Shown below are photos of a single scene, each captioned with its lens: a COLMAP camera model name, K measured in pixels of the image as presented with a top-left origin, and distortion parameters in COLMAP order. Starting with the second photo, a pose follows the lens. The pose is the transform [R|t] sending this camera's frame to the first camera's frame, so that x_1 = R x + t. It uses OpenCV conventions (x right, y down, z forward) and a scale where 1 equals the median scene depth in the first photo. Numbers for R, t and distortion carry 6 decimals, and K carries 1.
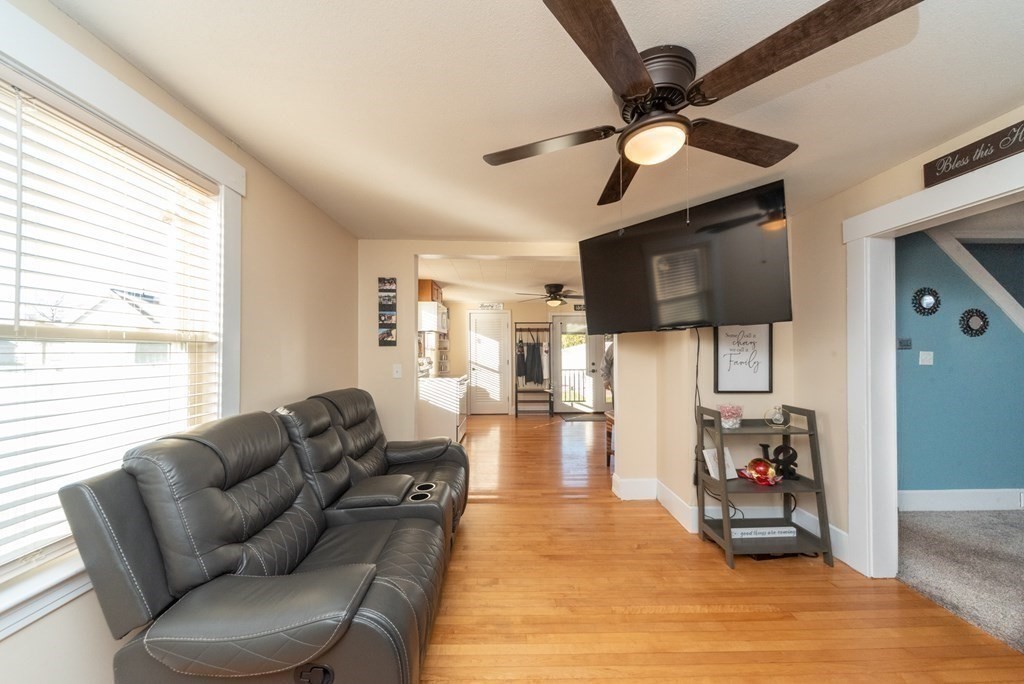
lens RADIAL K [[355.5, 0, 508.5], [0, 355.5, 346.4], [0, 0, 1]] dist [-0.000634, -0.000232]
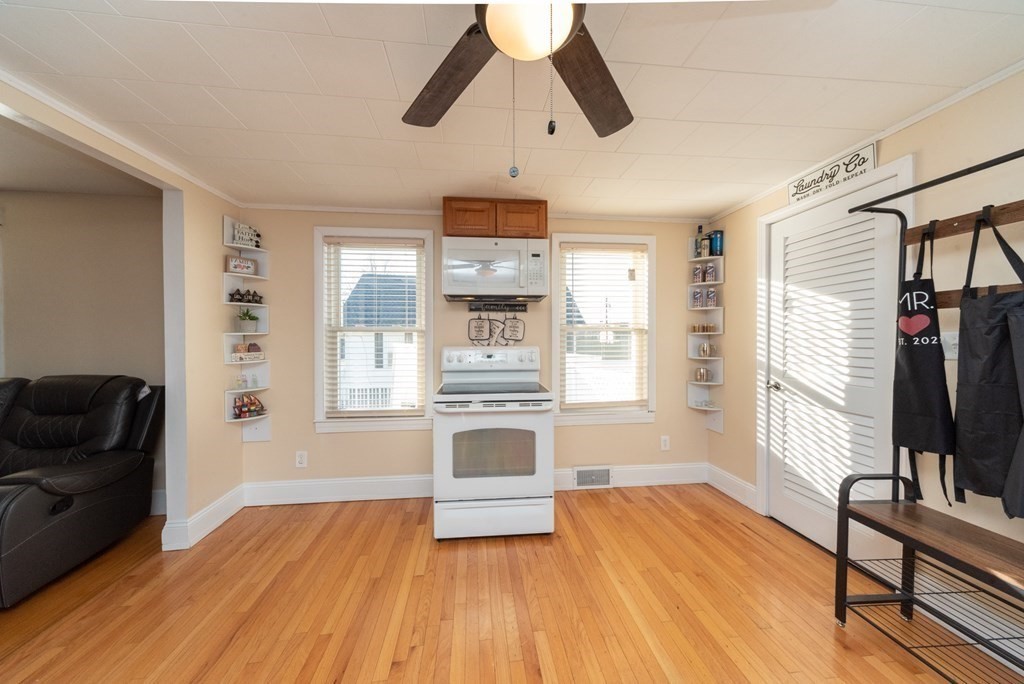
lens RADIAL K [[355.5, 0, 508.5], [0, 355.5, 346.4], [0, 0, 1]] dist [-0.000634, -0.000232]
pose [[0.091091, 0.027102, -0.995474, 0.476397], [0.014690, 0.999484, 0.028555, 0.025368], [0.995734, -0.017224, 0.090646, 1.581382]]
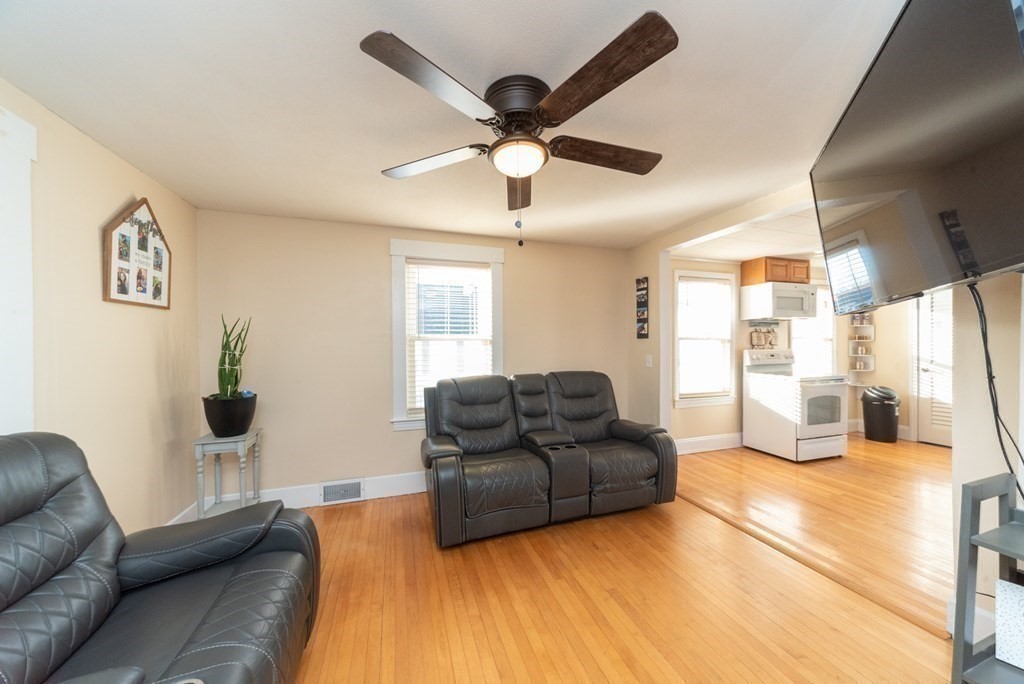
lens RADIAL K [[355.5, 0, 508.5], [0, 355.5, 346.4], [0, 0, 1]] dist [-0.000634, -0.000232]
pose [[0.298766, 0.005823, -0.954309, 0.614113], [0.019646, 0.999732, 0.012250, 0.002140], [0.954124, -0.022408, 0.298571, 0.253798]]
